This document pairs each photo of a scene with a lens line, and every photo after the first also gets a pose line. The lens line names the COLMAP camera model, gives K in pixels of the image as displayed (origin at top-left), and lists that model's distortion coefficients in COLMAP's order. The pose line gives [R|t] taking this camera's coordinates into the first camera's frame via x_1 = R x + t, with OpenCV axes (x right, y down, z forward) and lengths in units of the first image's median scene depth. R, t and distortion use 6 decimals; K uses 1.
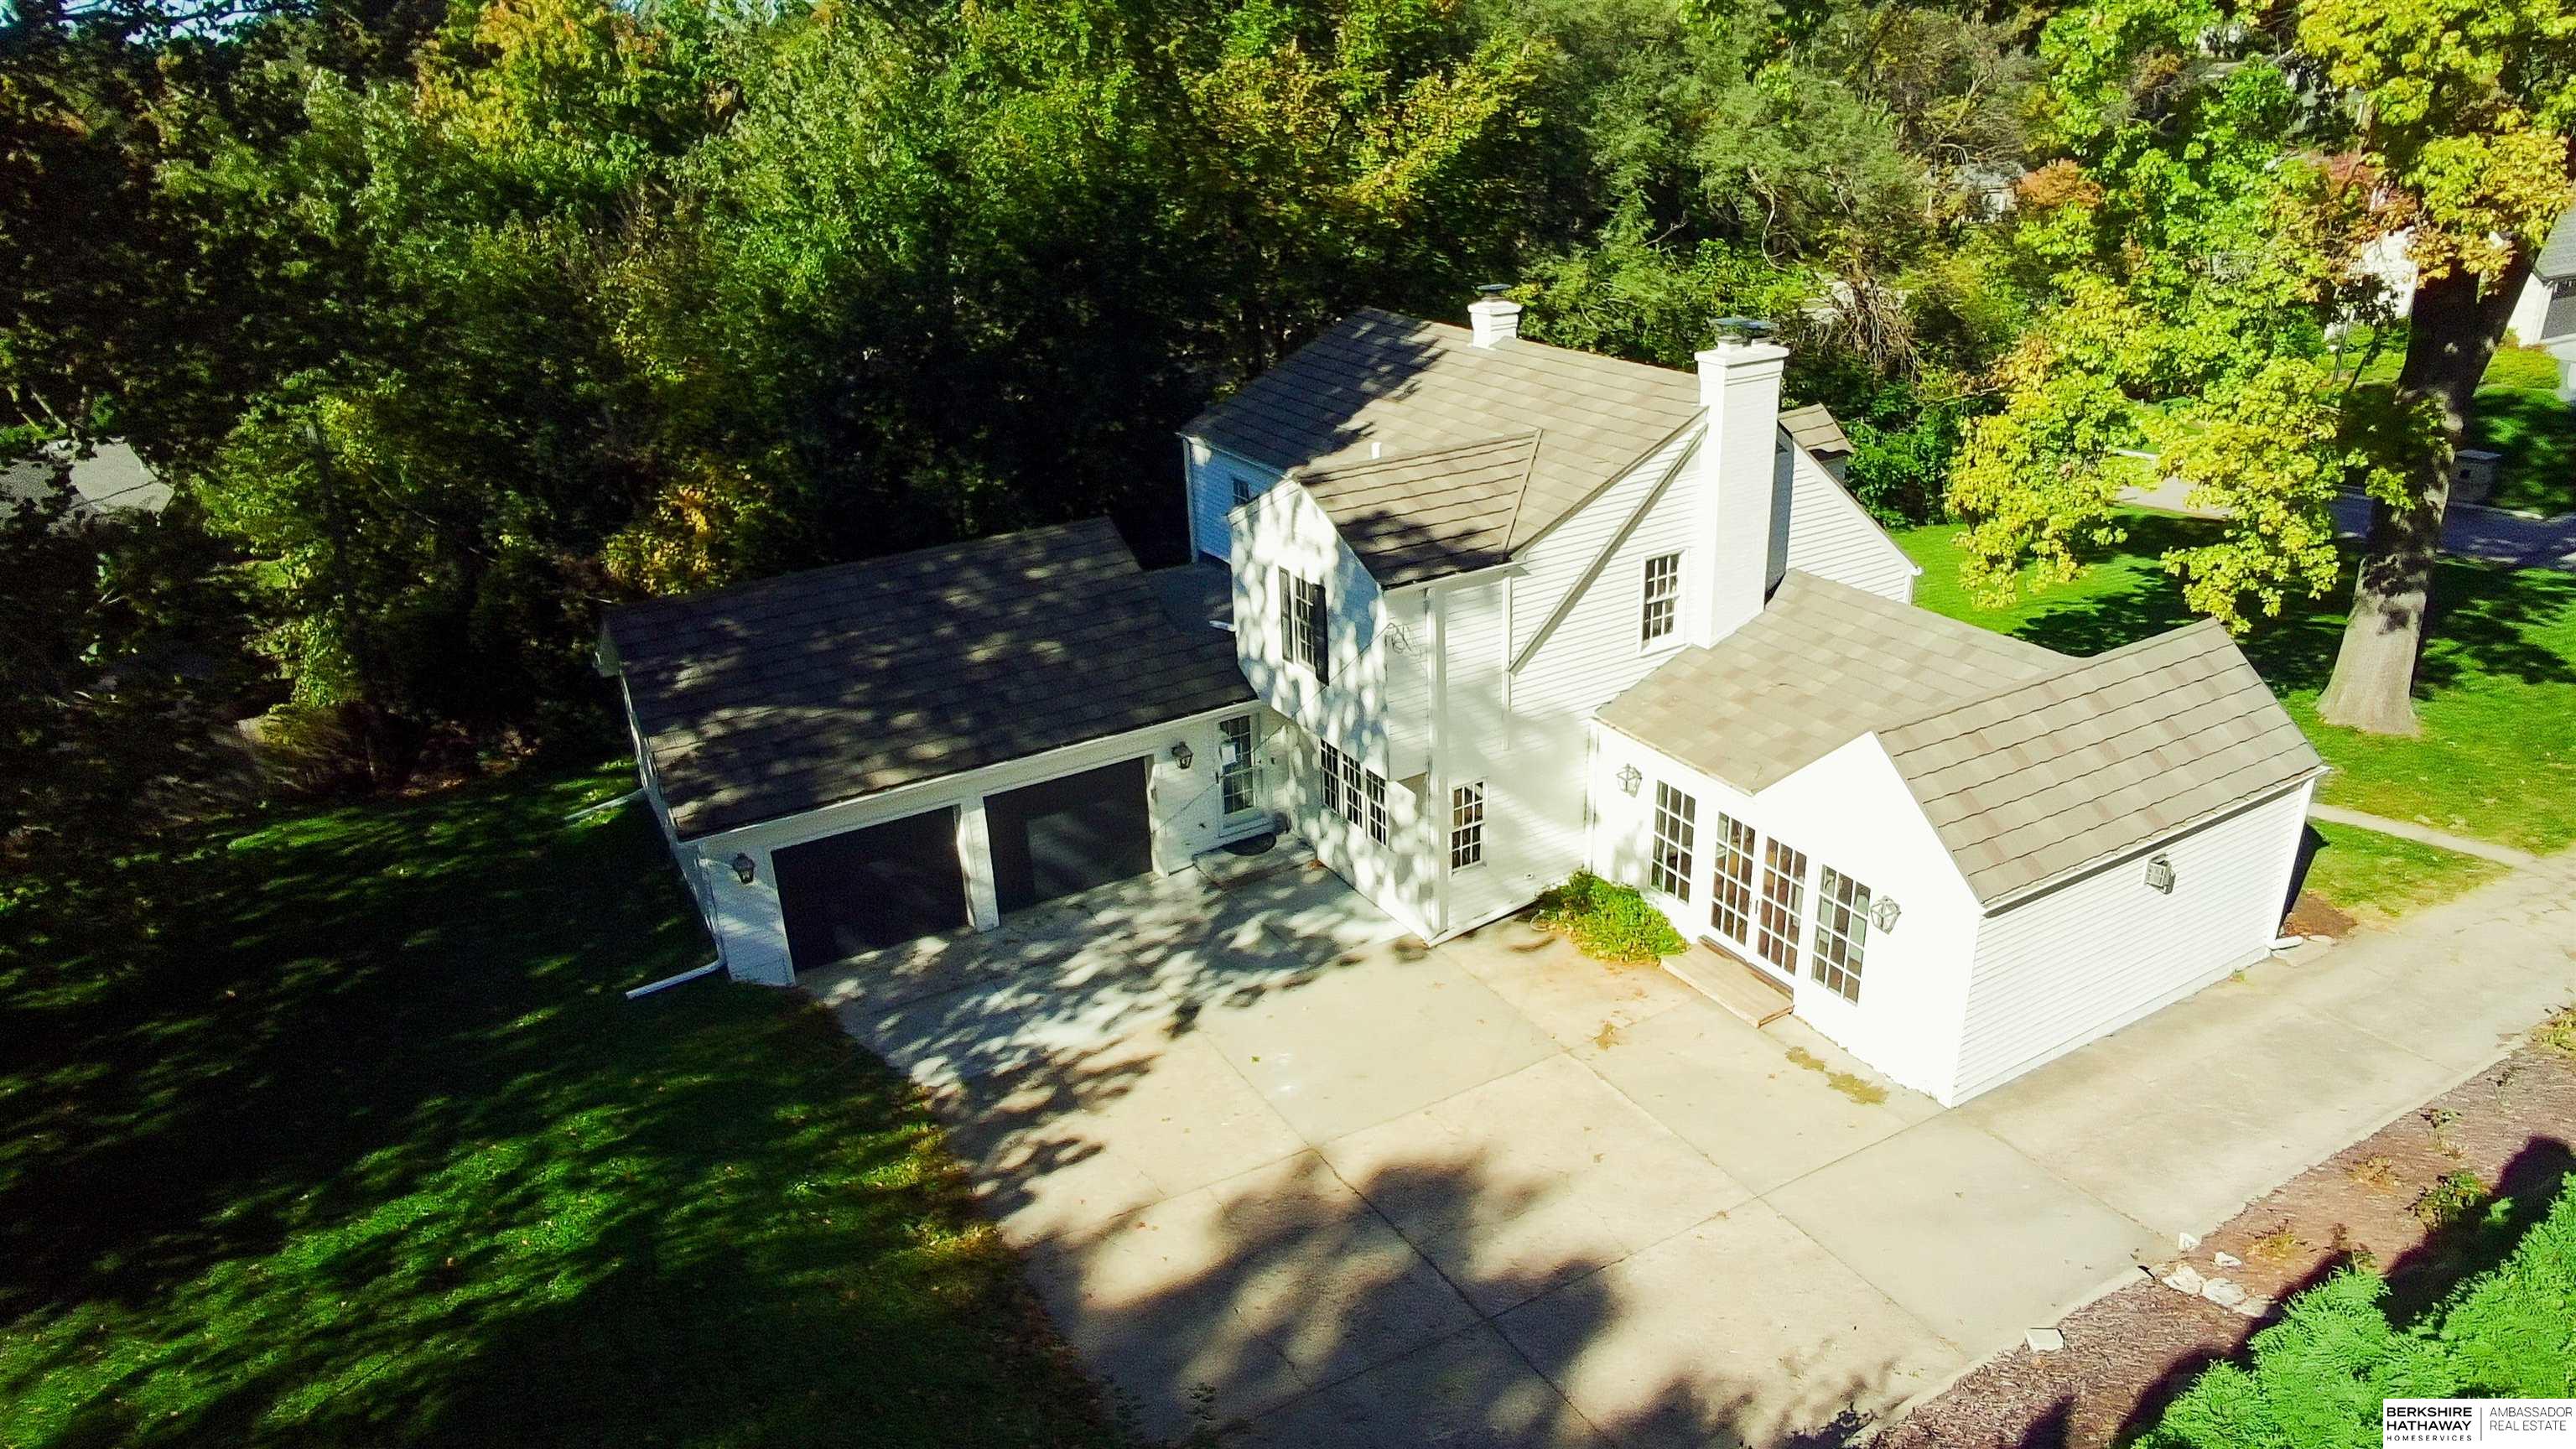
lens RADIAL K [[1595.4, 0, 1288.0], [0, 1595.4, 724.5], [0, 0, 1]] dist [-0.057625, 0.039956]
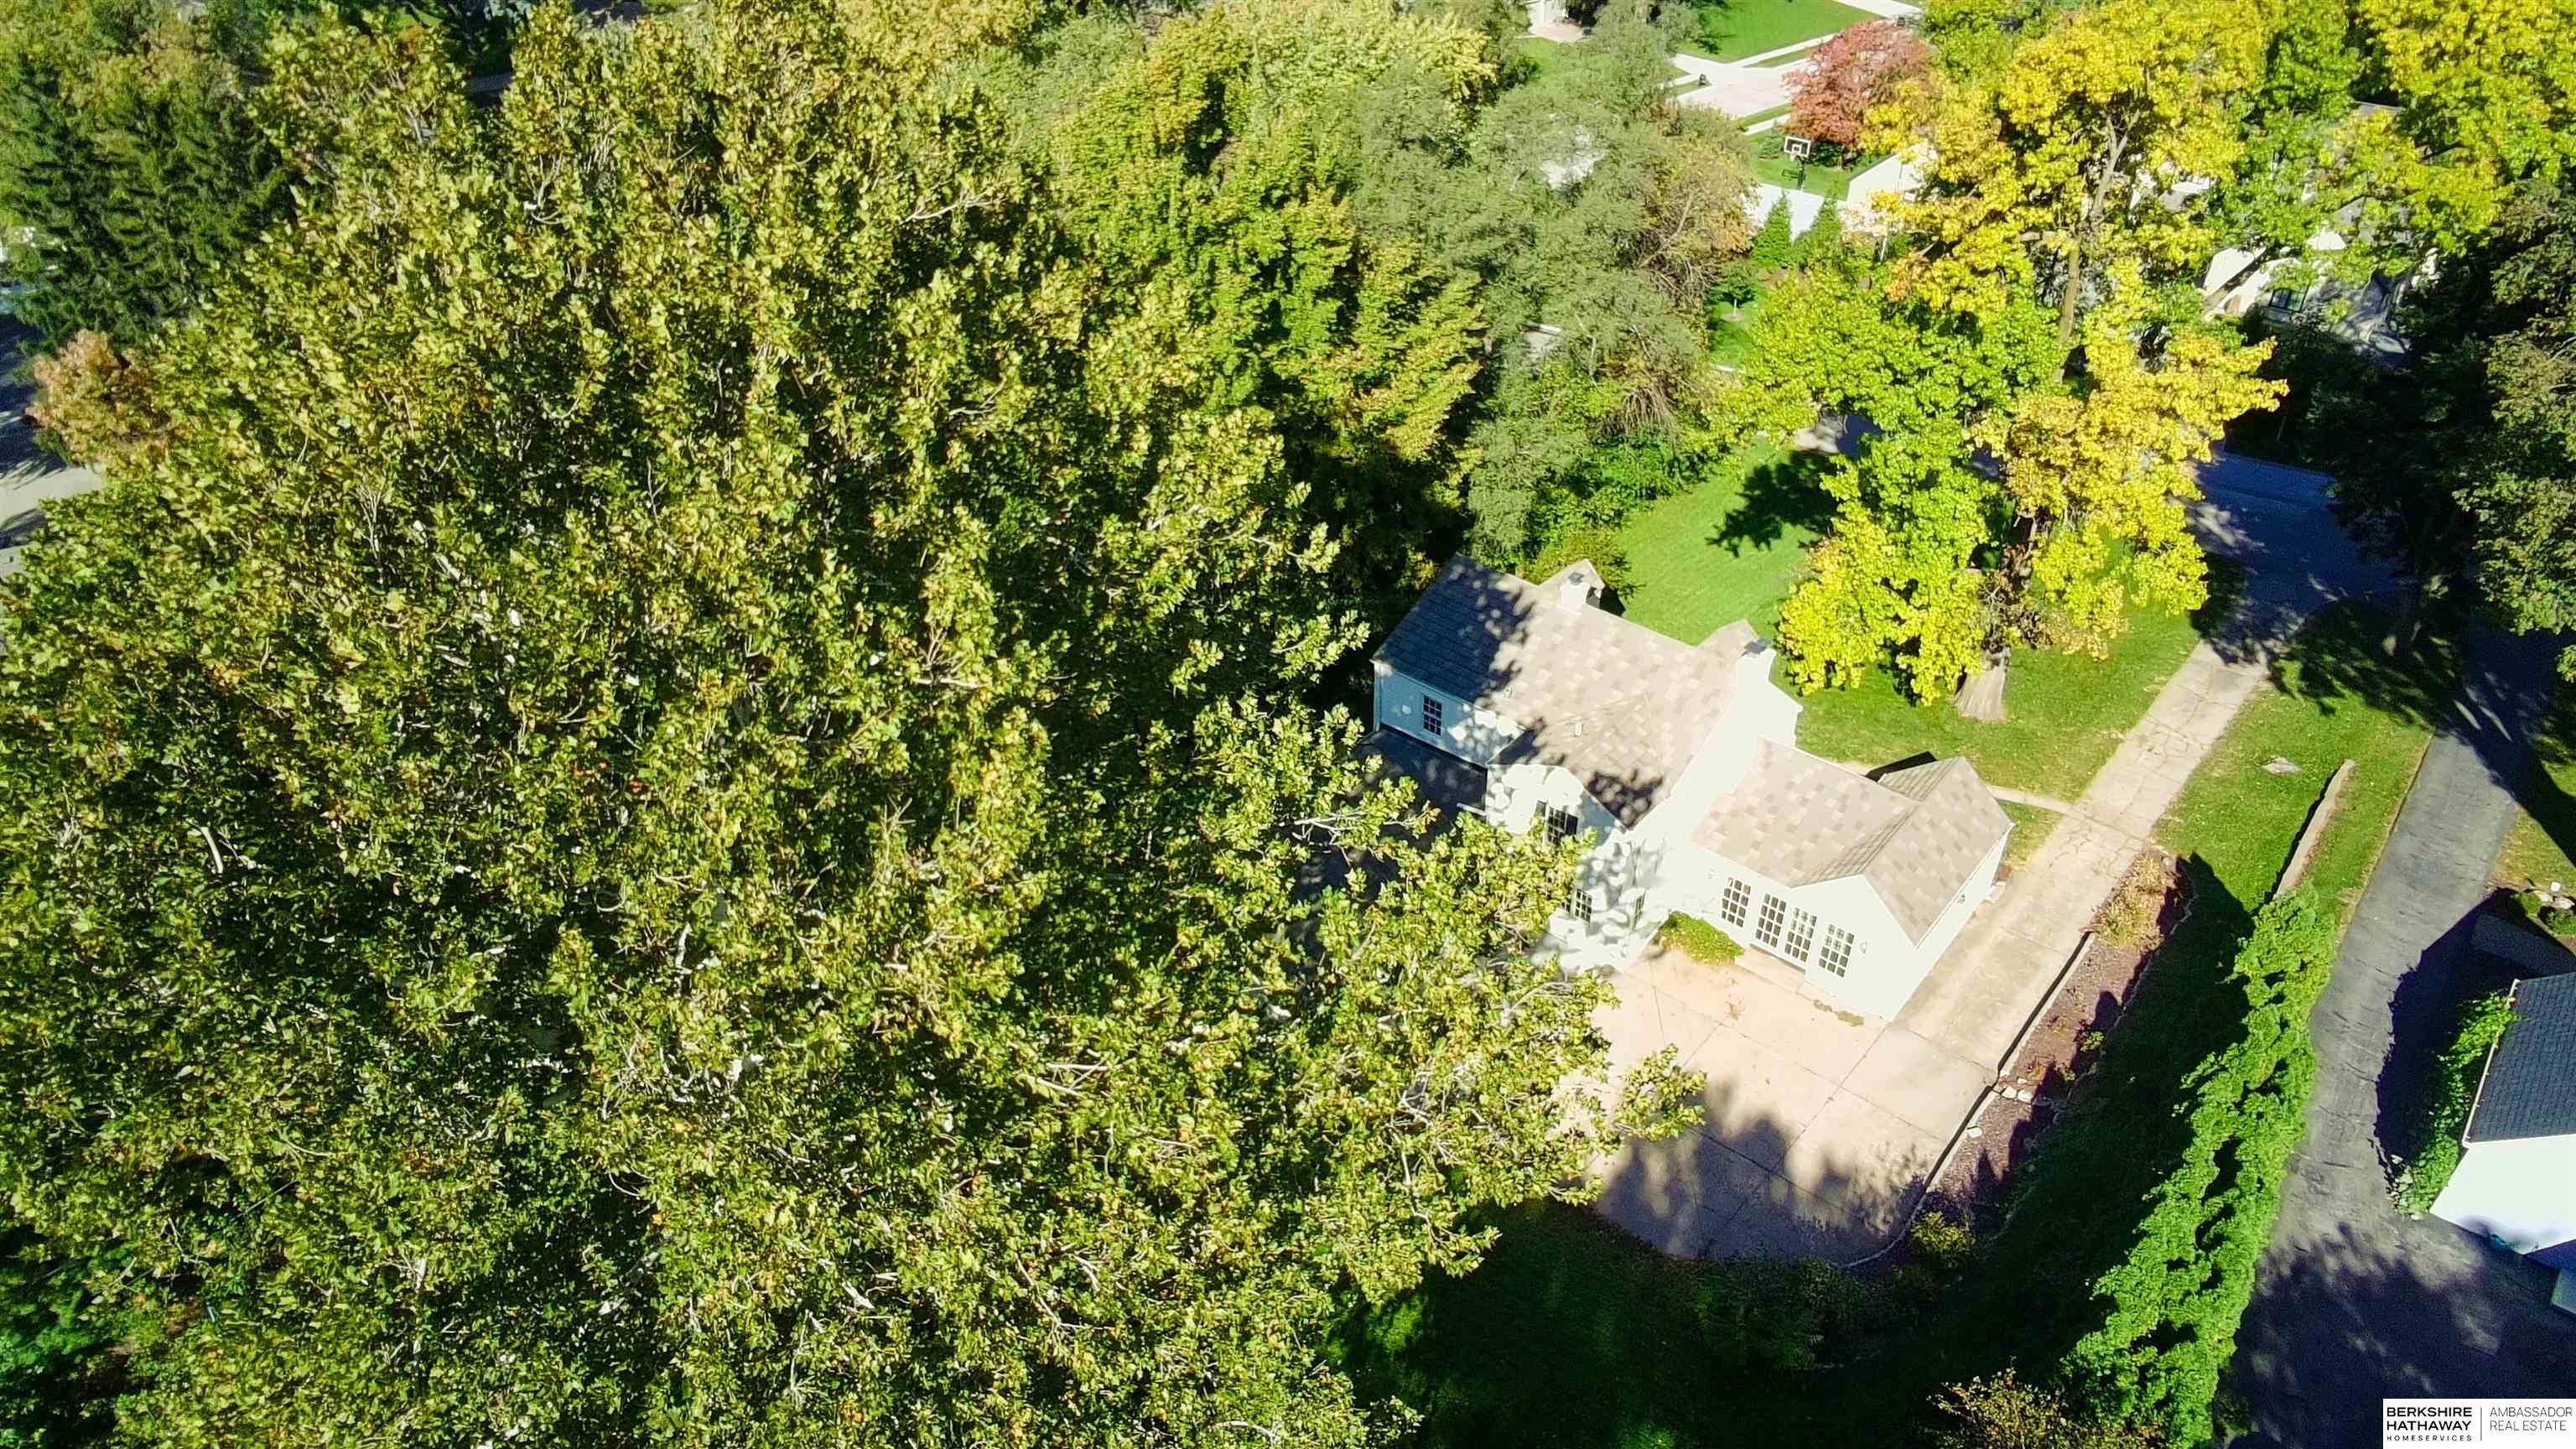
lens RADIAL K [[1595.4, 0, 1288.0], [0, 1595.4, 724.5], [0, 0, 1]] dist [-0.057625, 0.039956]
pose [[0.950922, -0.167323, 0.260290, -0.815128], [0.120378, 0.974964, 0.186962, -0.612972], [-0.285056, -0.146453, 0.947256, -0.758160]]
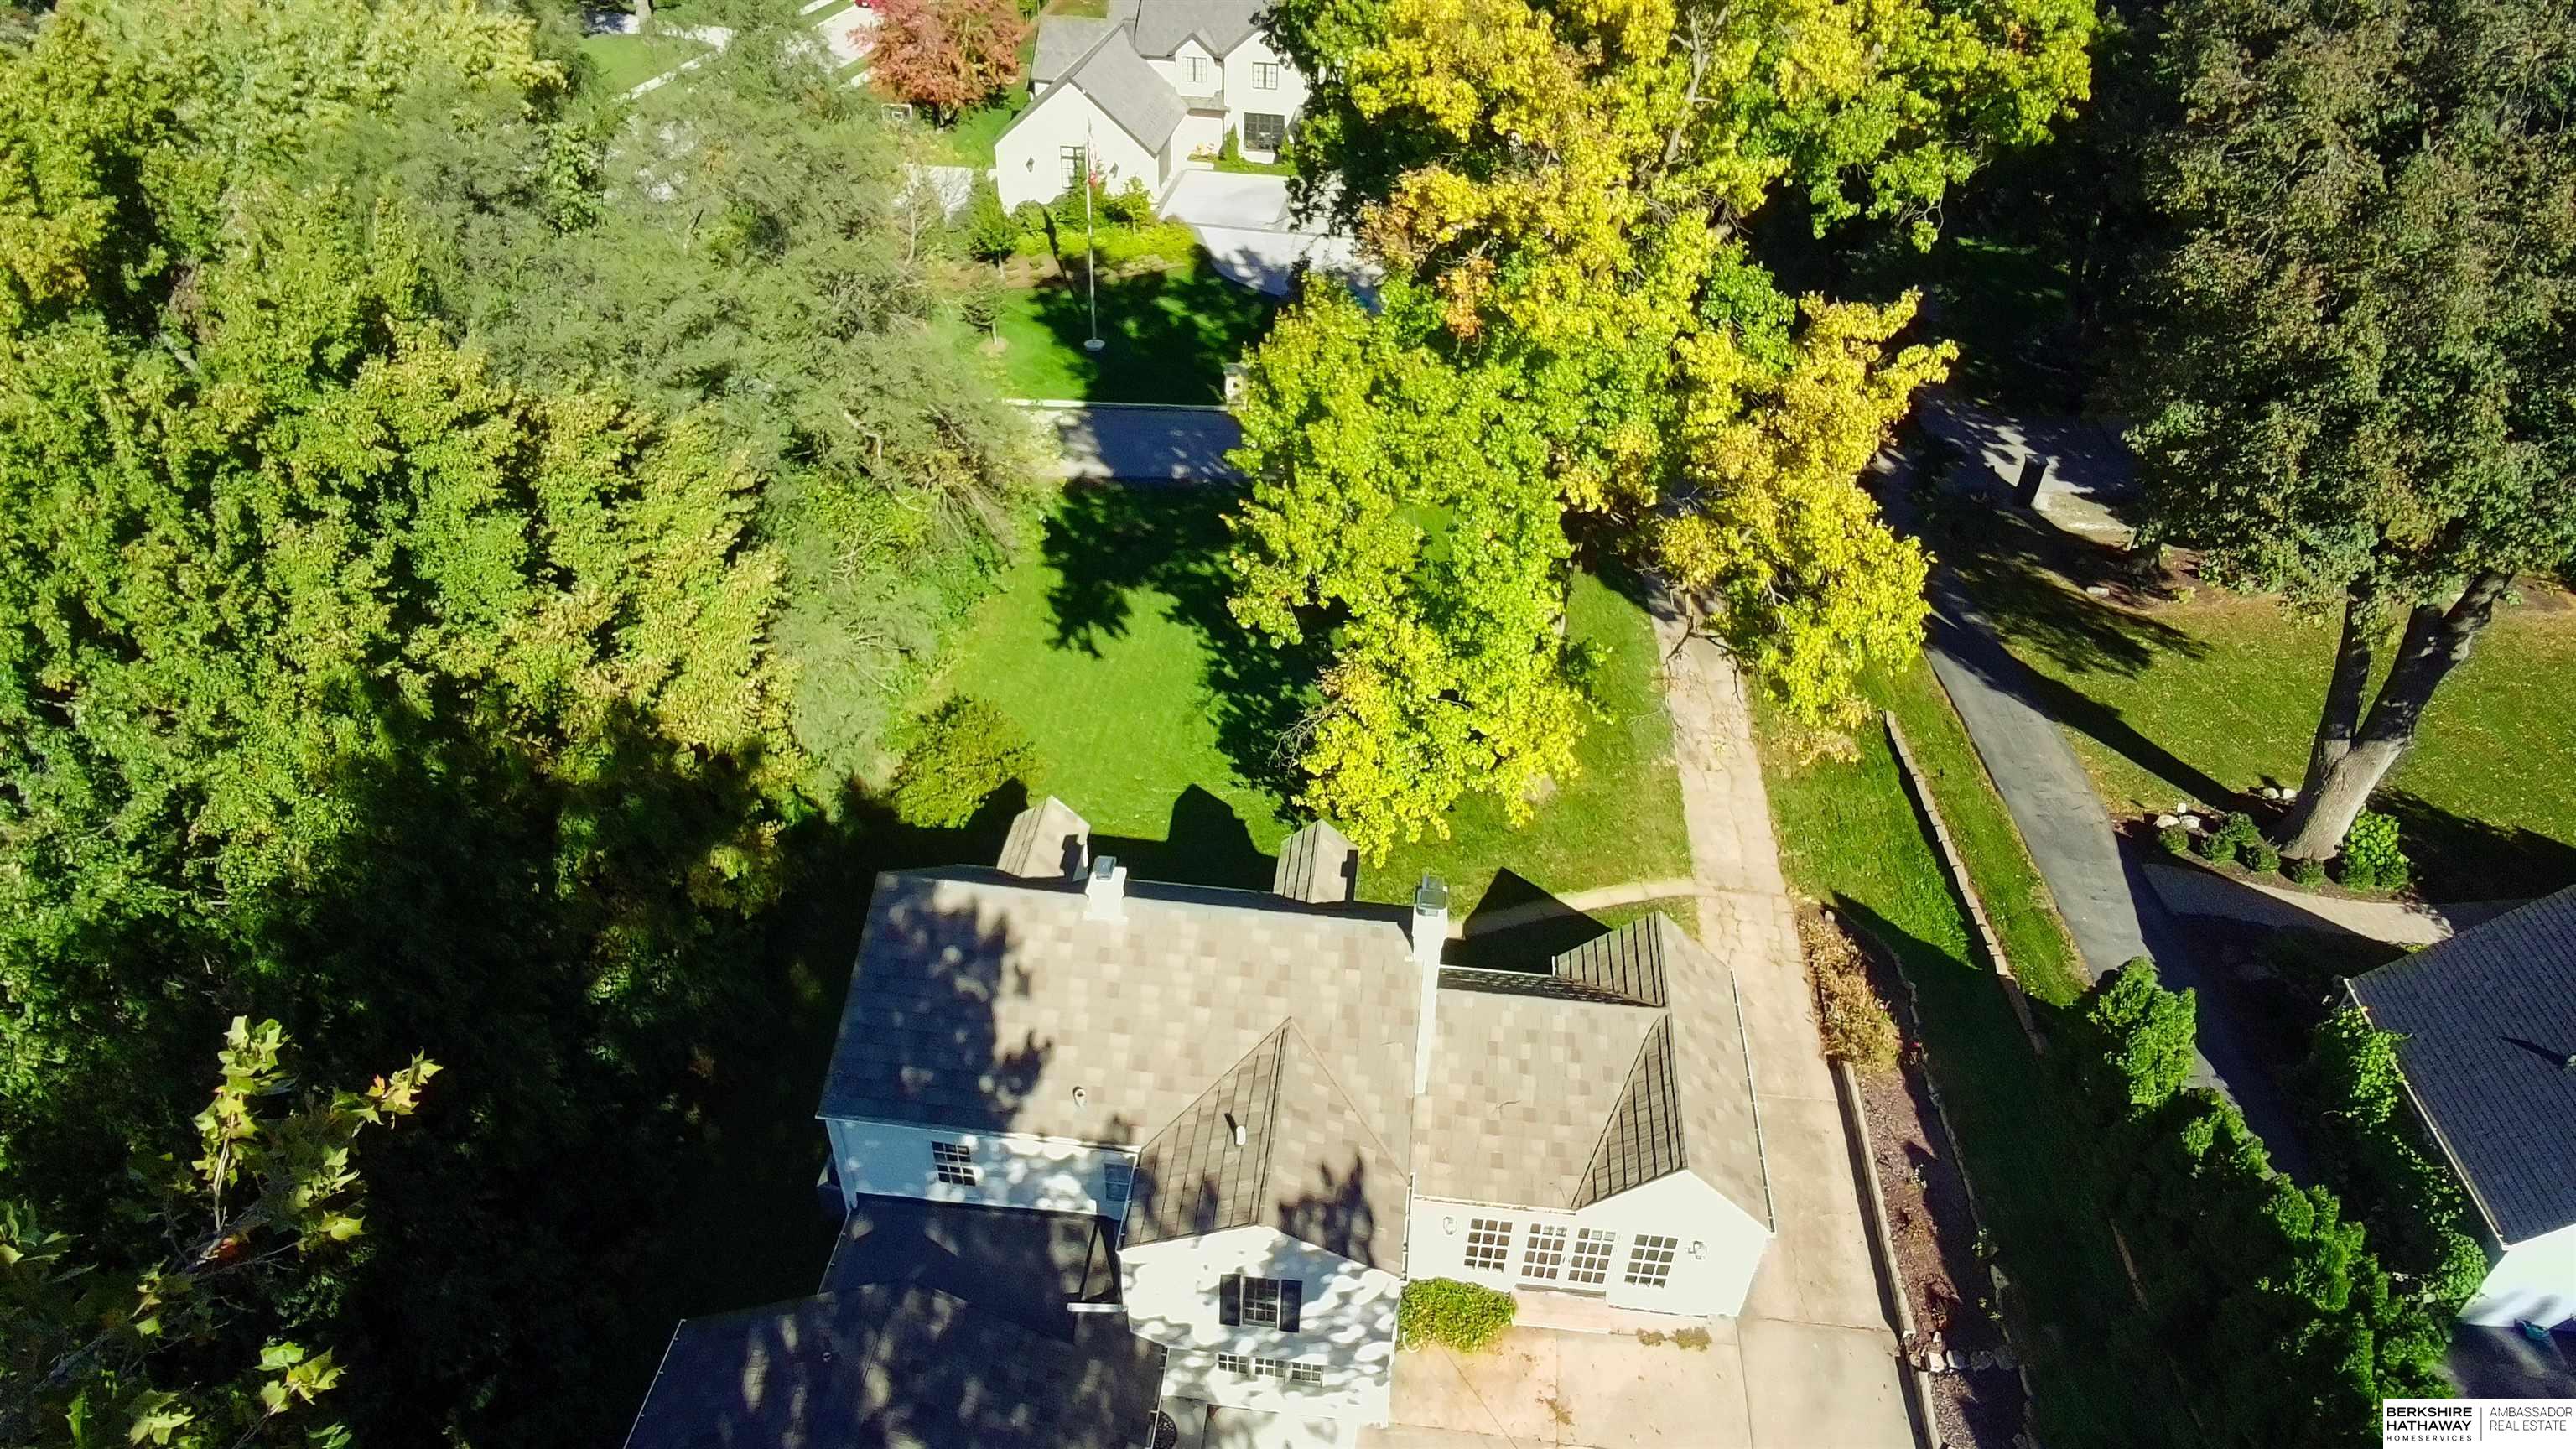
lens RADIAL K [[1595.4, 0, 1288.0], [0, 1595.4, 724.5], [0, 0, 1]] dist [-0.057625, 0.039956]
pose [[0.599561, -0.442527, 0.666856, -0.589096], [0.305522, 0.896679, 0.320347, -0.840113], [-0.739718, 0.011672, 0.672816, 0.197010]]
